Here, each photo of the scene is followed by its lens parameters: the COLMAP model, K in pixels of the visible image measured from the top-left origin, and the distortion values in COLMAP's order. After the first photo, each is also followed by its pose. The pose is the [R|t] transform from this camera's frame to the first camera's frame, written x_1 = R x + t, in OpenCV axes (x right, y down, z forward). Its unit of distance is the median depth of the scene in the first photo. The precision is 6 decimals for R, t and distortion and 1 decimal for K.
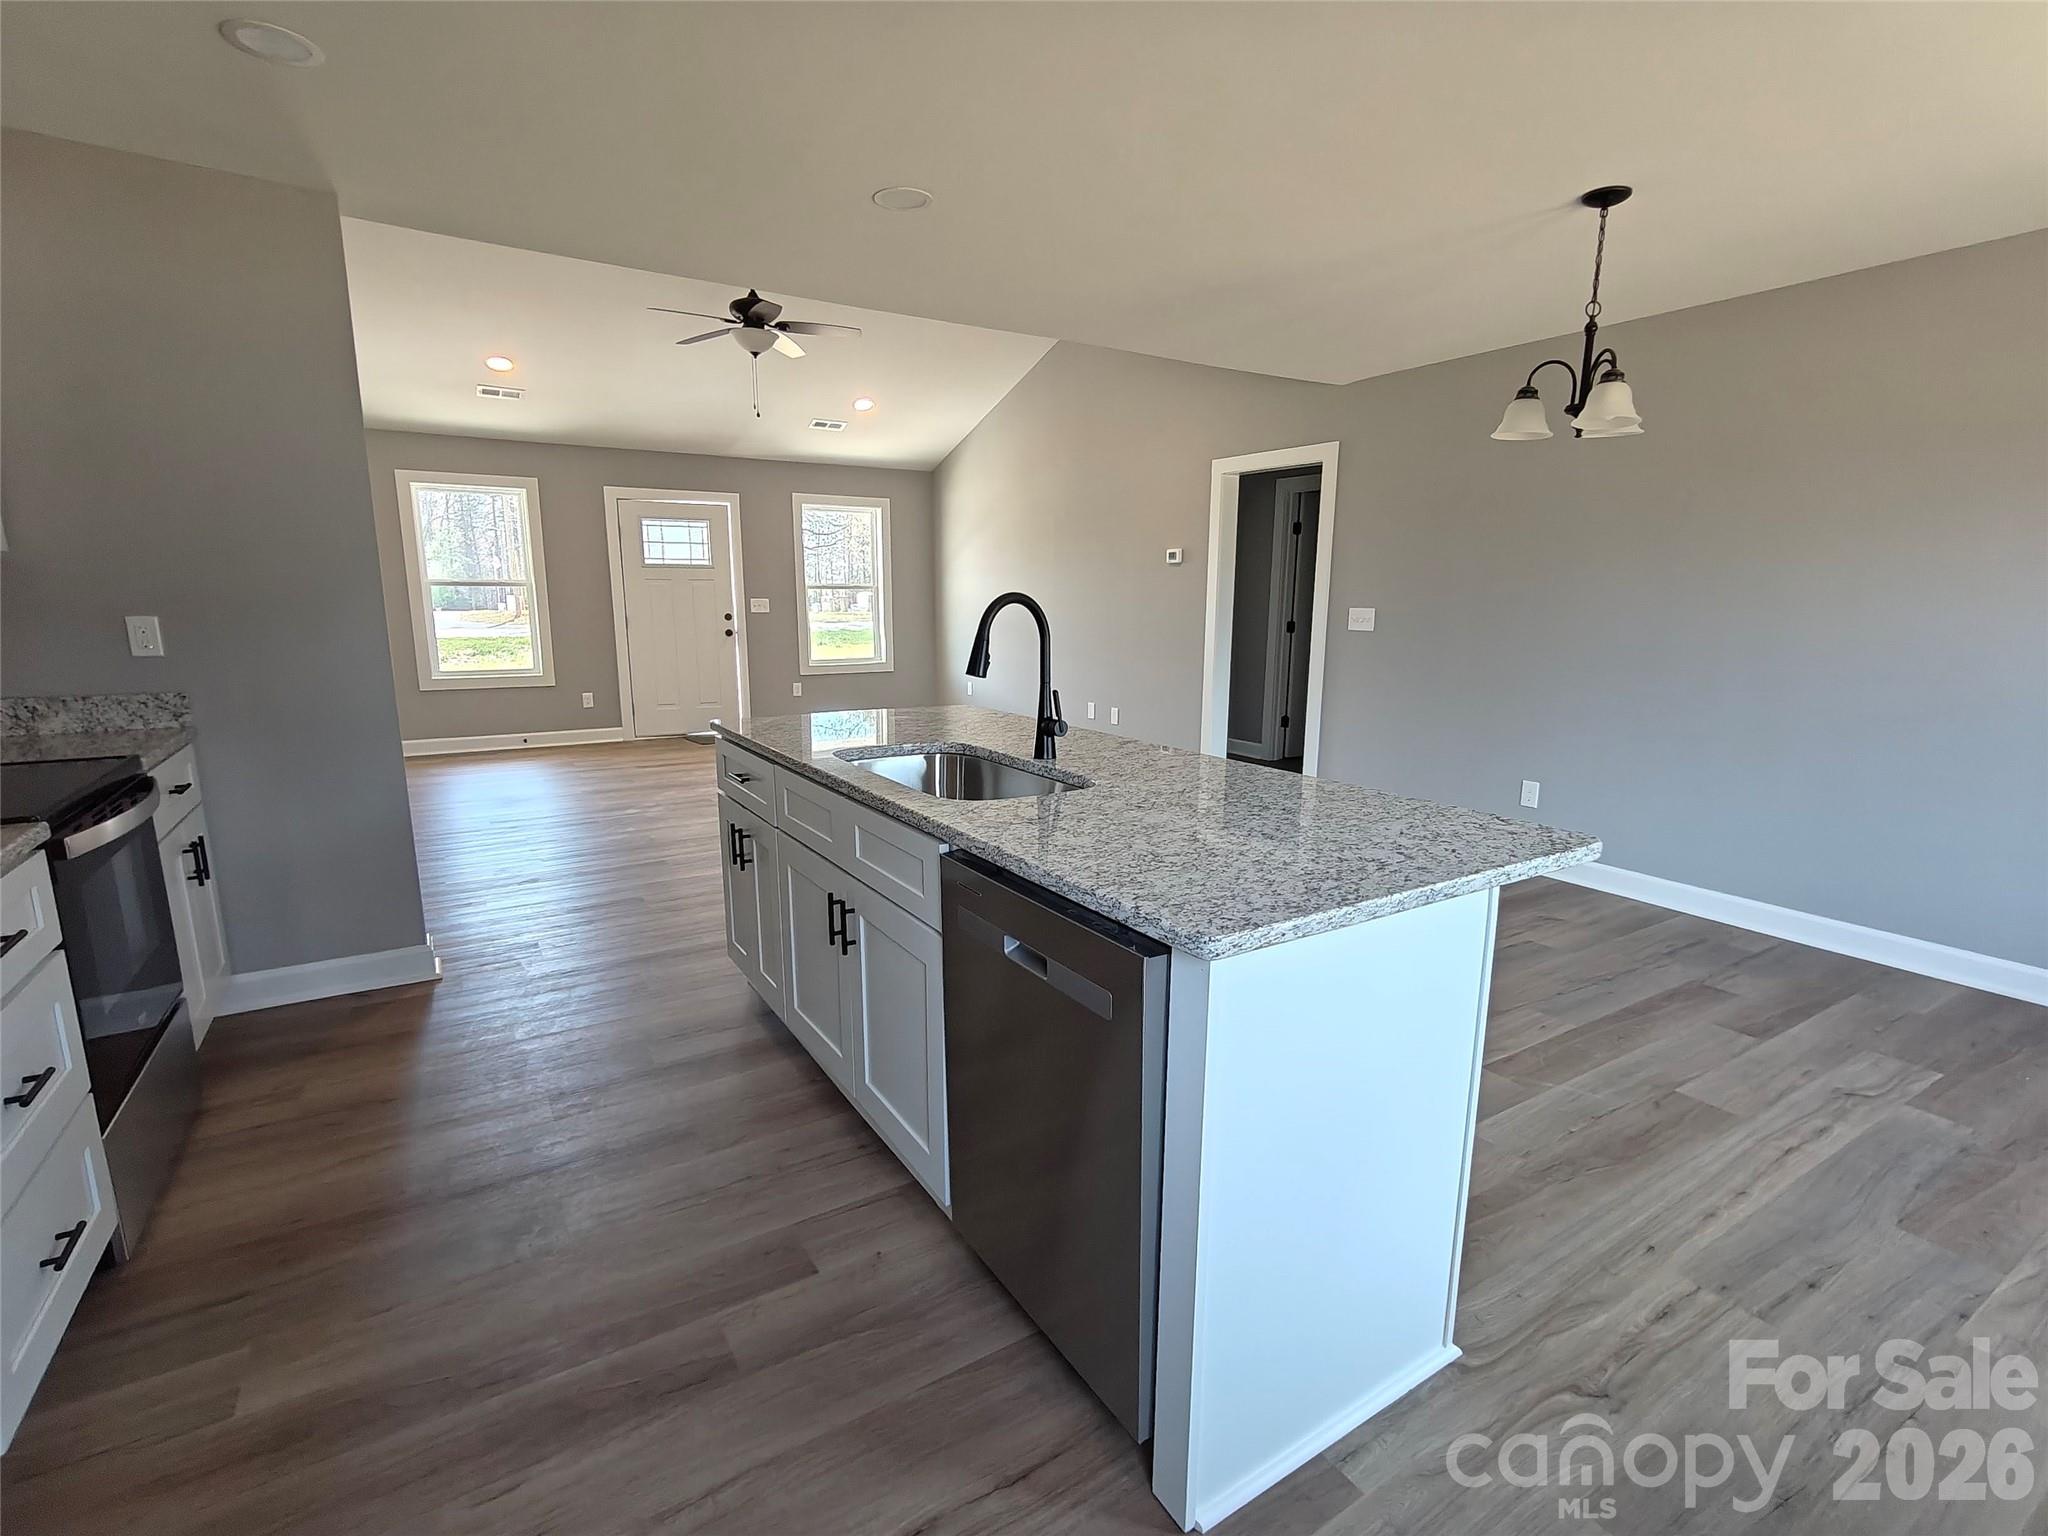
lens RADIAL K [[966.0, 0, 1034.1], [0, 966.0, 789.3], [0, 0, 1]] dist [0.001948, 0.000884]
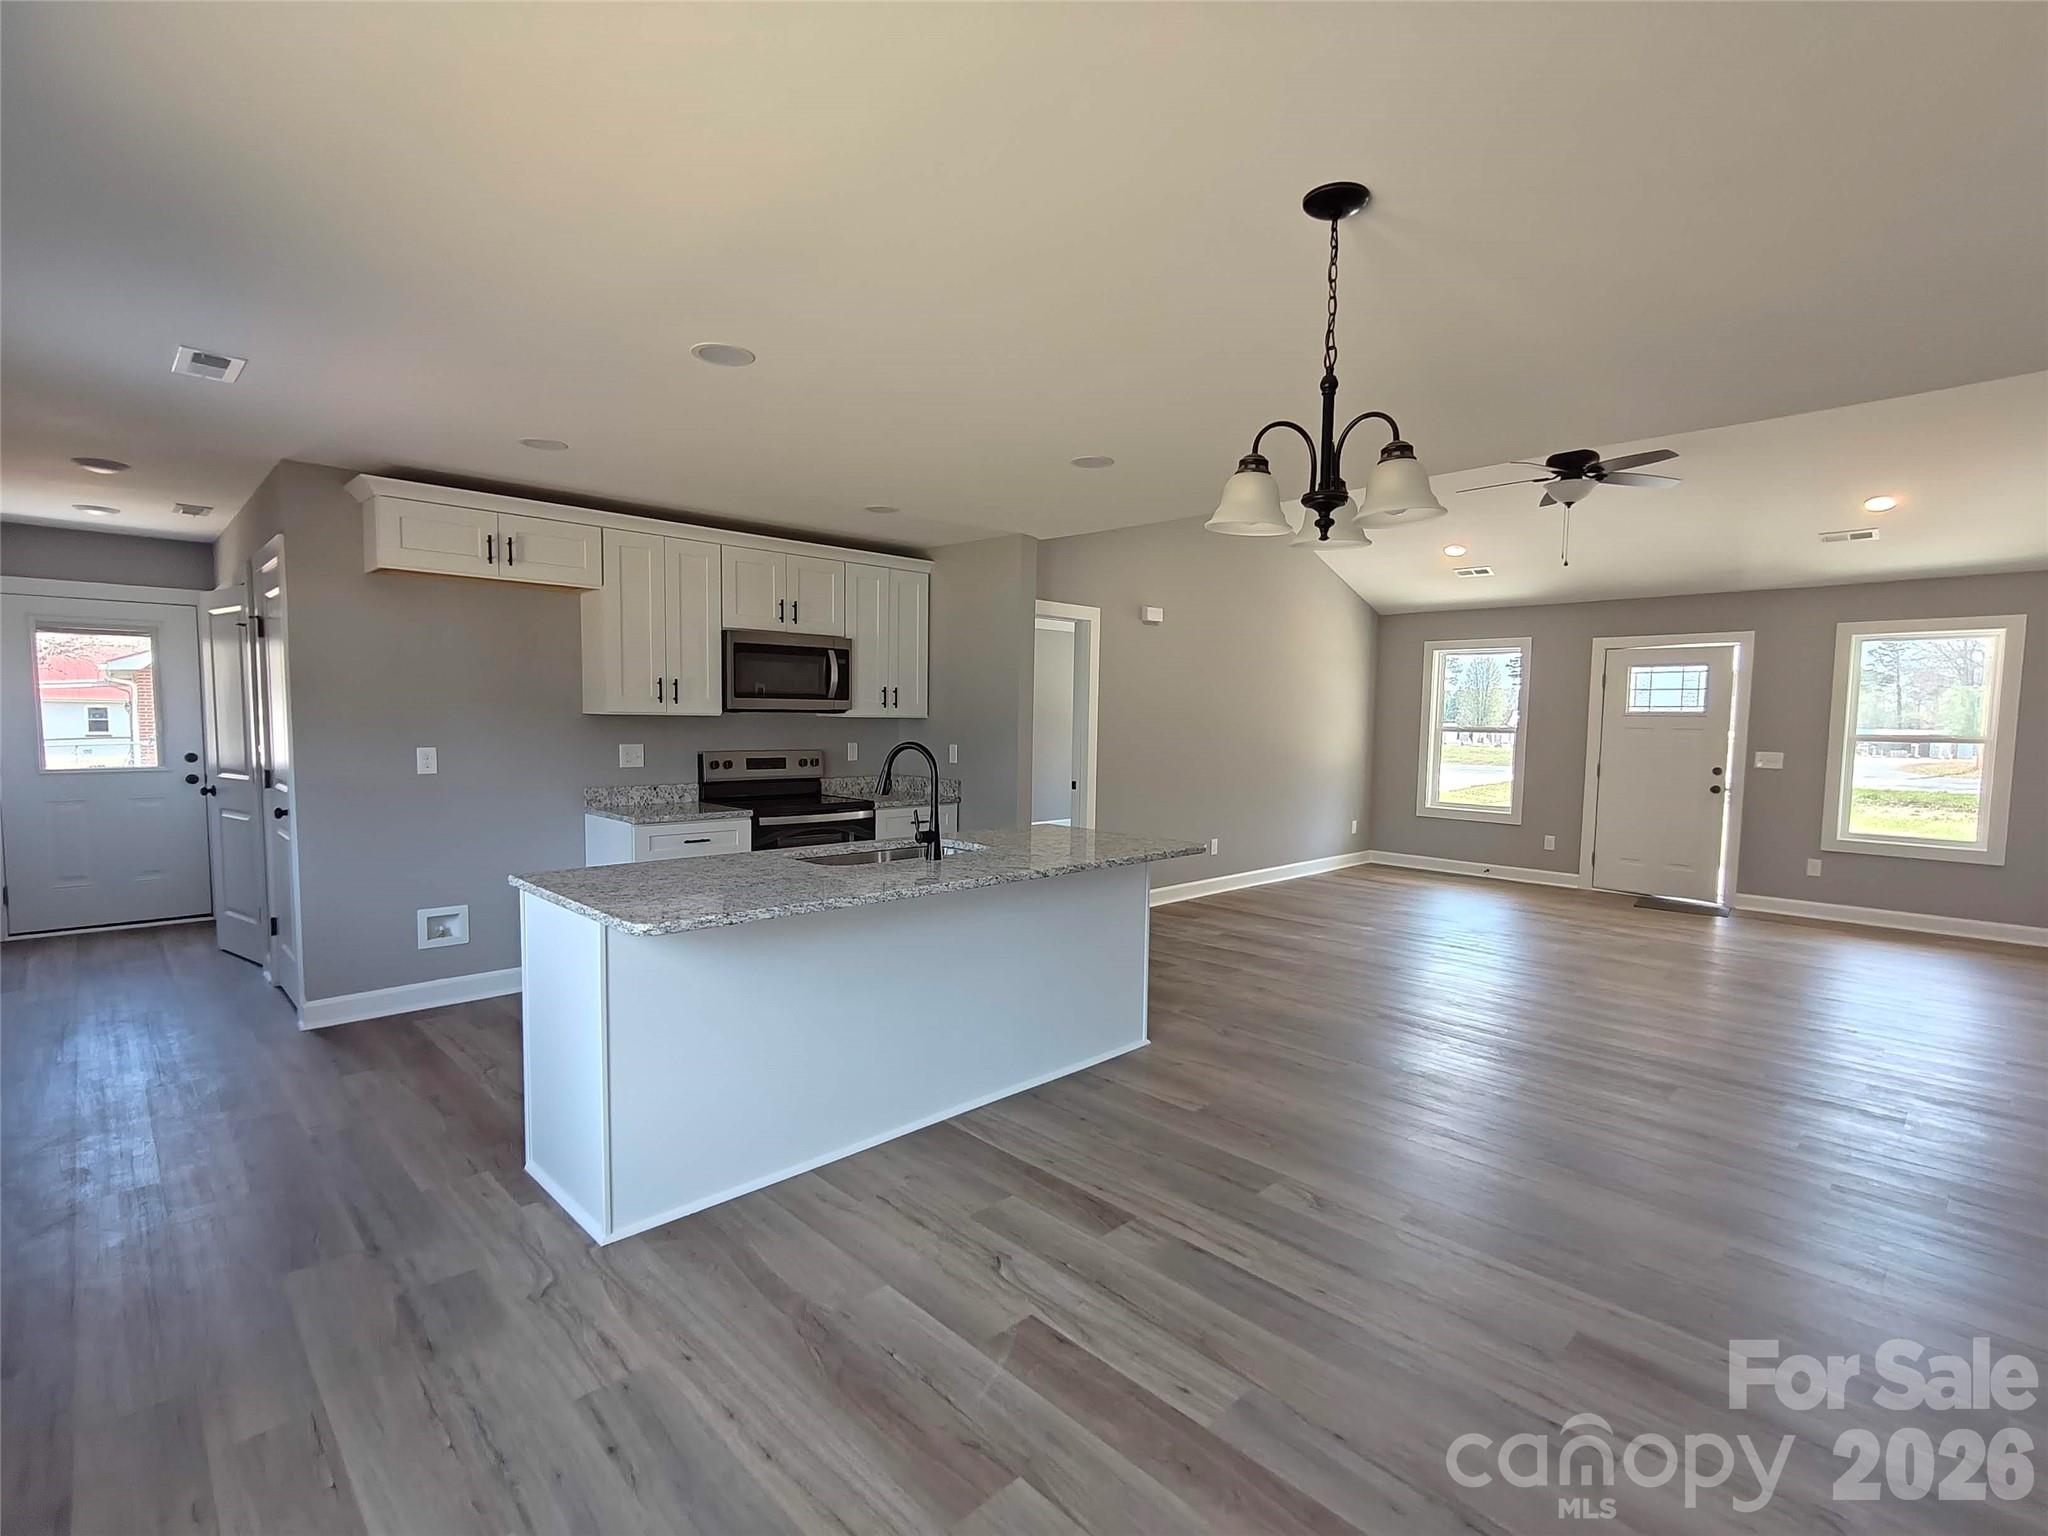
lens RADIAL K [[966.0, 0, 1039.2], [0, 966.0, 771.7], [0, 0, 1]] dist [0.001948, 0.000884]
pose [[0.213635, 0.053508, -0.975447, 0.424260], [-0.210986, 0.977461, 0.007410, -0.060204], [0.953858, 0.204222, 0.220109, 0.247182]]
